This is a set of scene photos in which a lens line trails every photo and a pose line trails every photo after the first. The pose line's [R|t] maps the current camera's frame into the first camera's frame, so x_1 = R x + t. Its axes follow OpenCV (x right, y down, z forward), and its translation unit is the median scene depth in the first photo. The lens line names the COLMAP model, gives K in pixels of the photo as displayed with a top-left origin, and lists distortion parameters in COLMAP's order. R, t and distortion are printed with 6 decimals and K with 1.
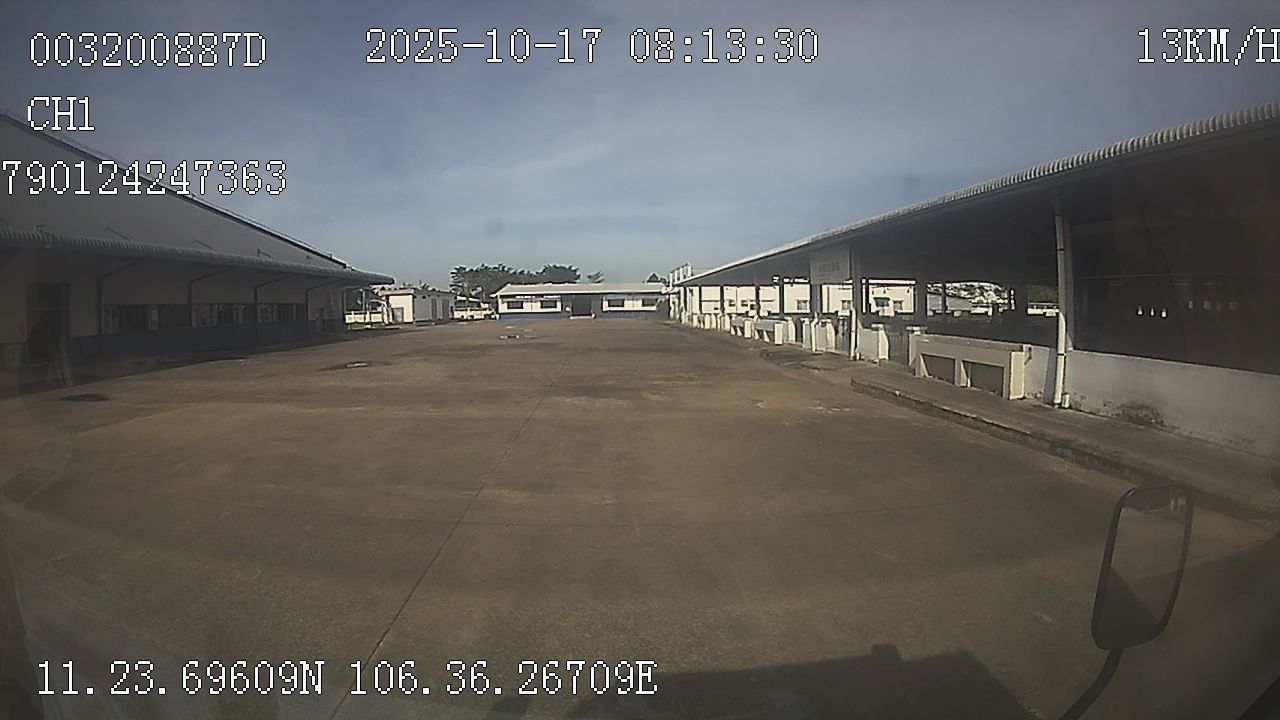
lens RADIAL K [[515.9, 0, 640.0], [0, 515.9, 360.0], [0, 0, 1]] dist [-0.000839, -0.000018]
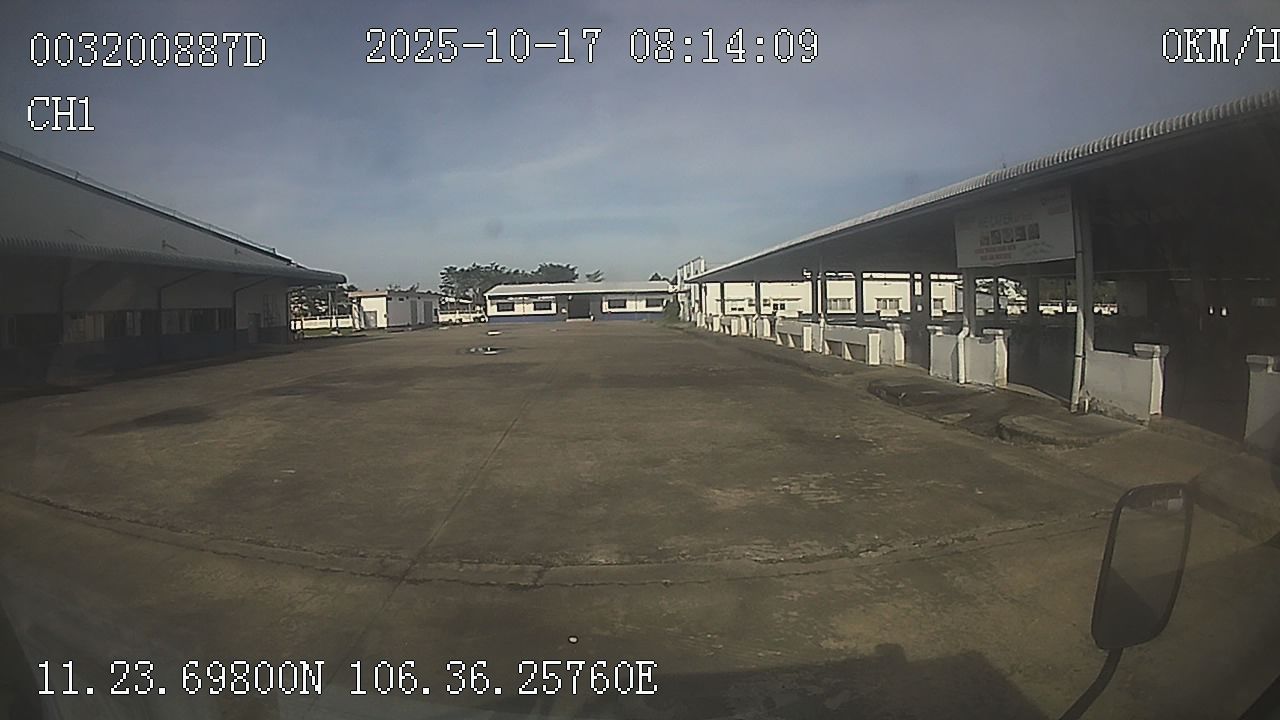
lens RADIAL K [[511.7, 0, 637.4], [0, 511.7, 359.9], [0, 0, 1]] dist [-0.021158, -0.000115]
pose [[0.999945, -0.008275, -0.006447, -0.006036], [0.008274, 0.999966, -0.000084, -0.011898], [0.006447, 0.000031, 0.999979, 0.109089]]
